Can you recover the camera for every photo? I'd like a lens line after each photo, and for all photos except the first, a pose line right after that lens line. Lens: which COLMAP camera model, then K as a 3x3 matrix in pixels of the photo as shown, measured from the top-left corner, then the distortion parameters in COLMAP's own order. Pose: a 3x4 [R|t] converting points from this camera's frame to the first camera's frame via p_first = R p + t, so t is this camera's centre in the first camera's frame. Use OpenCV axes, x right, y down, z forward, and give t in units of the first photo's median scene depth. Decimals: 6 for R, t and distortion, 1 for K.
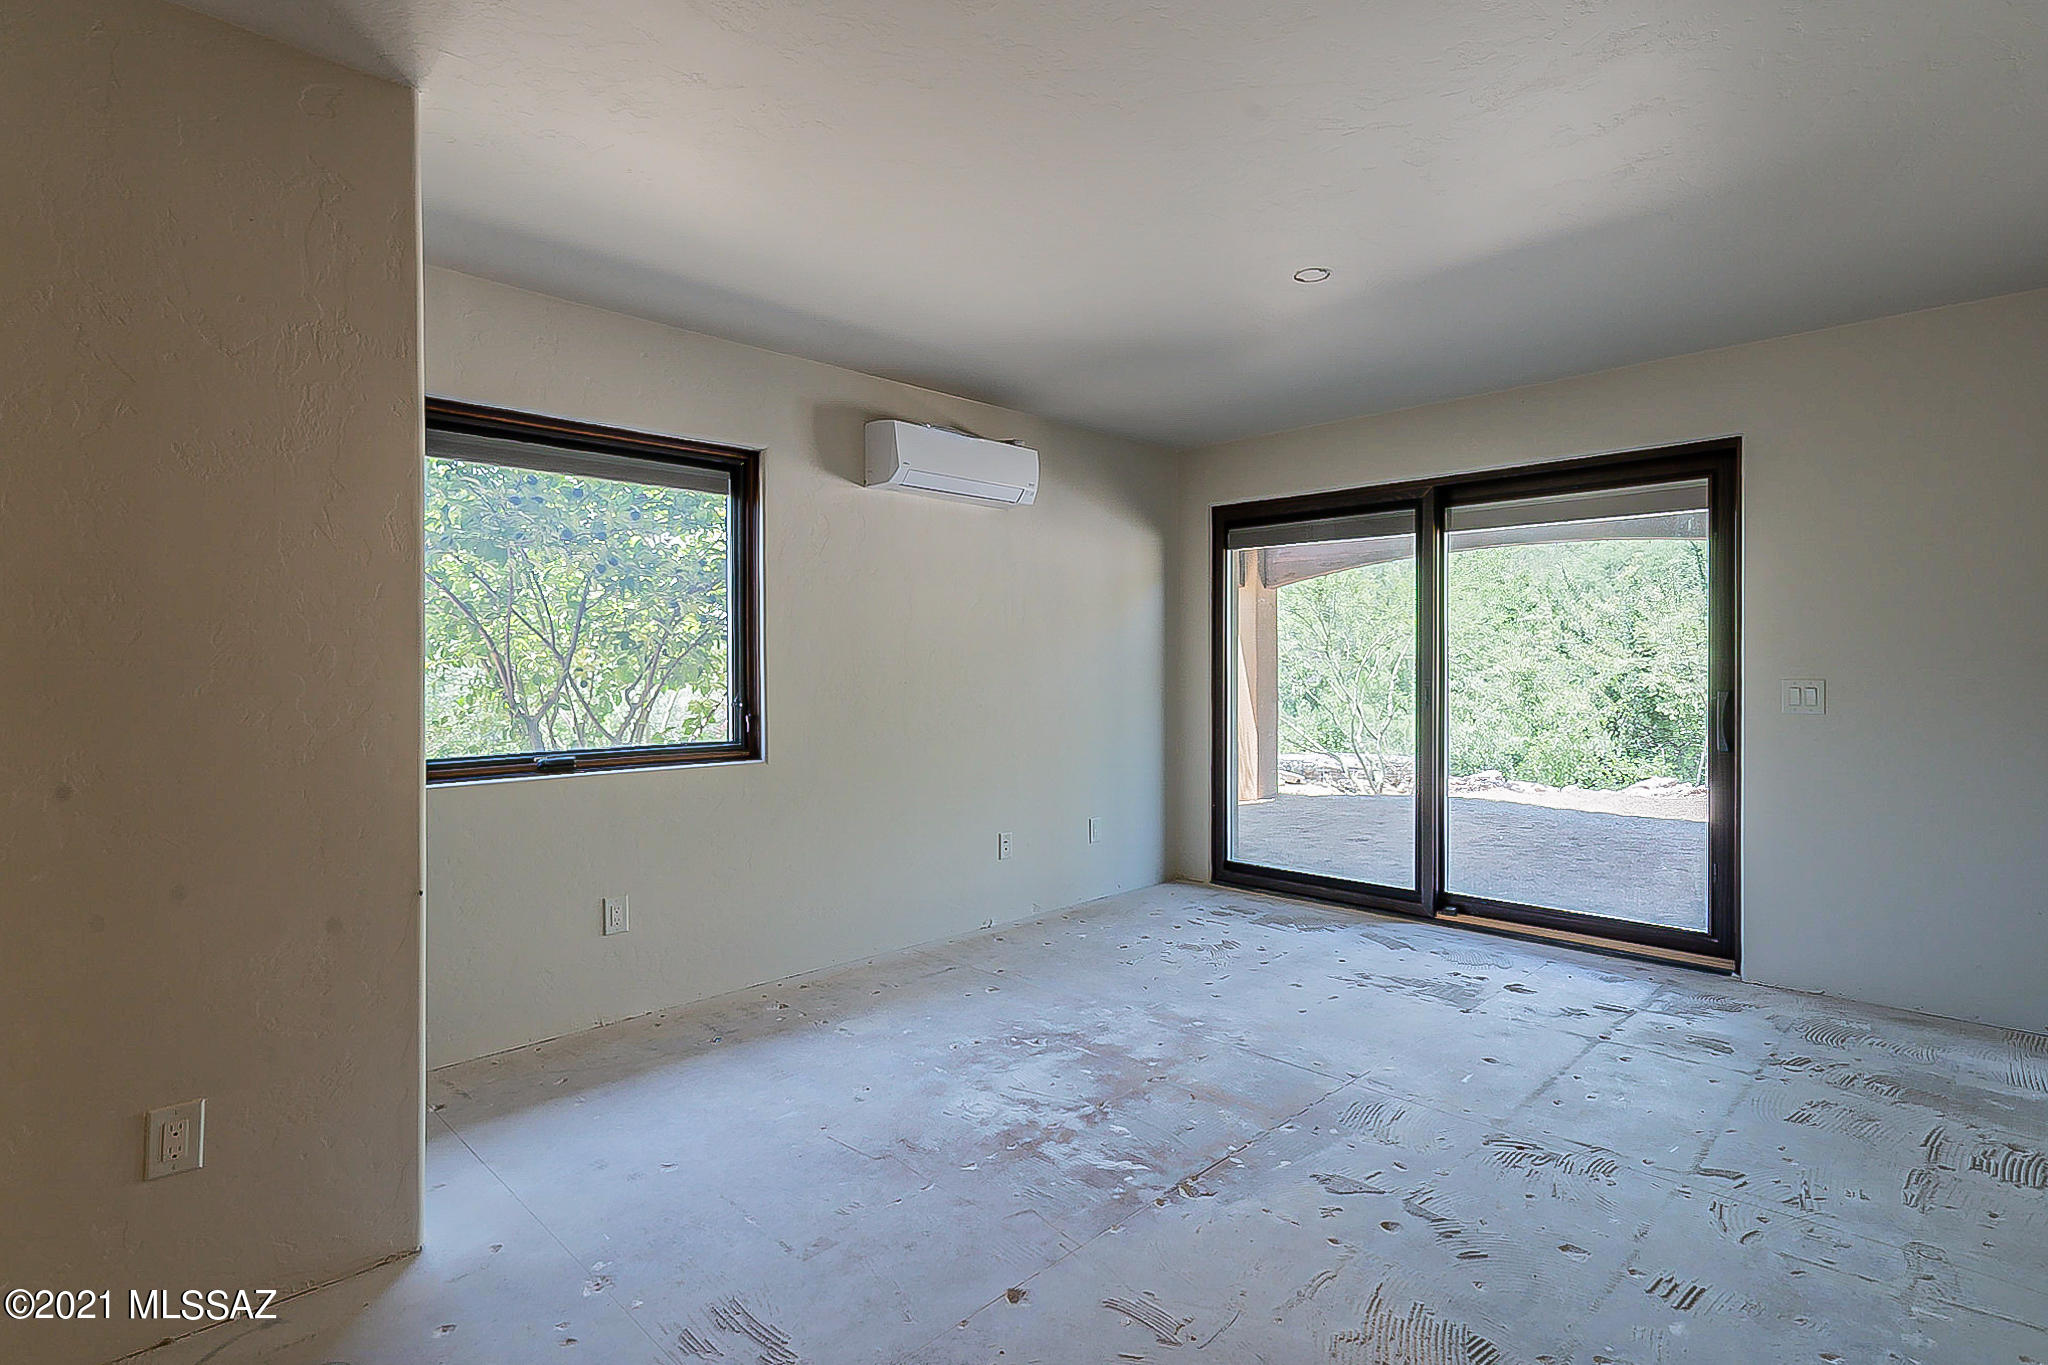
lens RADIAL K [[971.6, 0, 1028.7], [0, 971.6, 677.7], [0, 0, 1]] dist [0.002332, 0.000129]
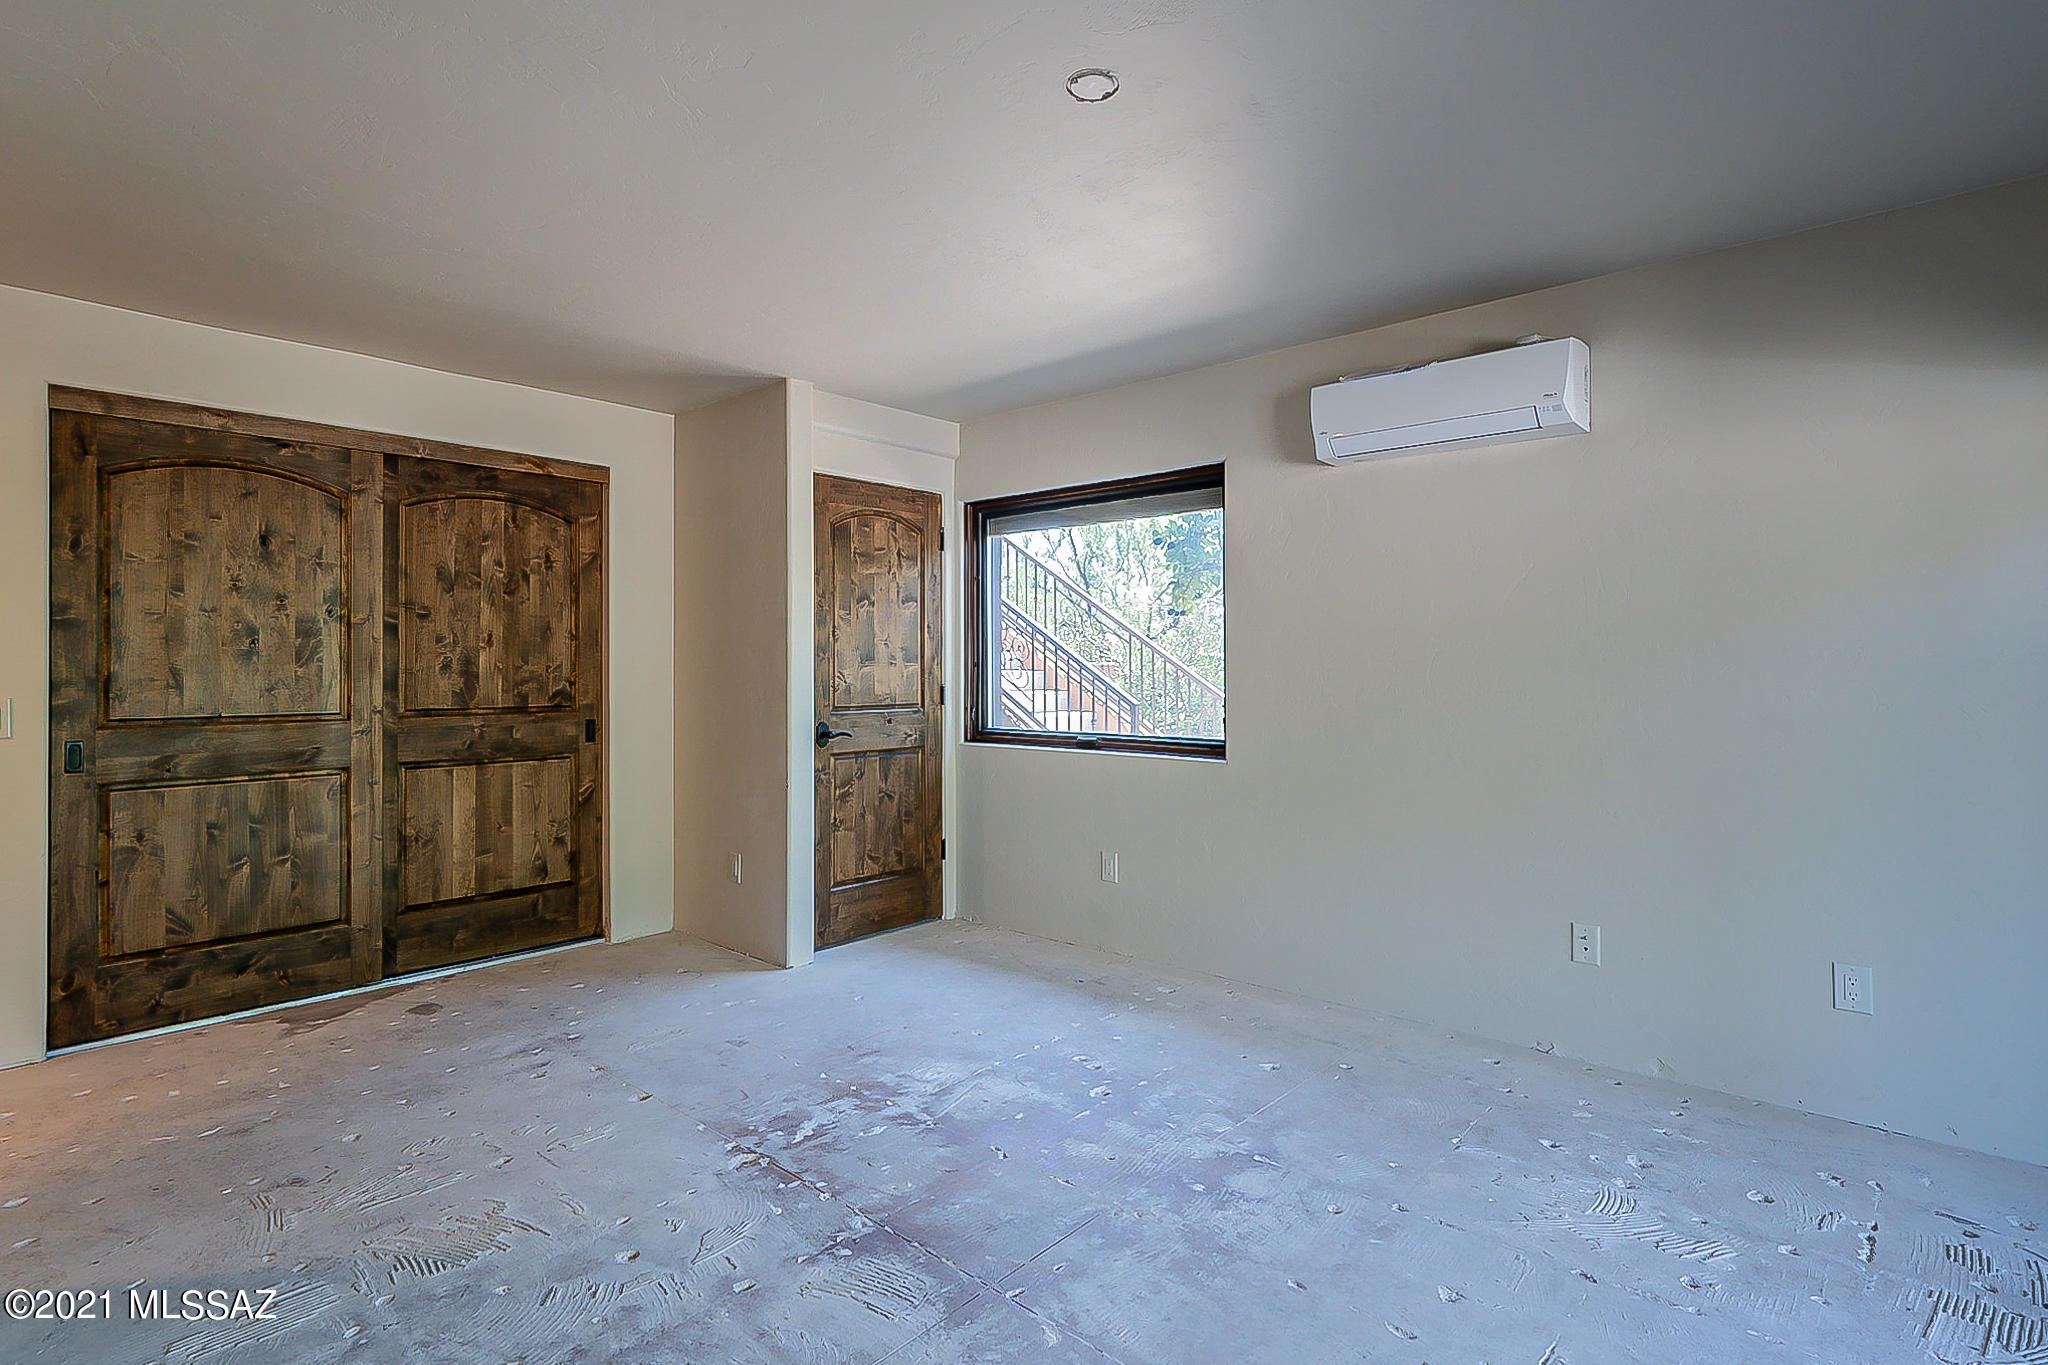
lens RADIAL K [[971.6, 0, 1029.1], [0, 971.6, 671.4], [0, 0, 1]] dist [0.002332, 0.000129]
pose [[0.092695, 0.006304, -0.995675, 1.064701], [-0.009018, 0.999944, 0.005491, -0.020325], [0.995654, 0.008470, 0.092746, 1.012110]]
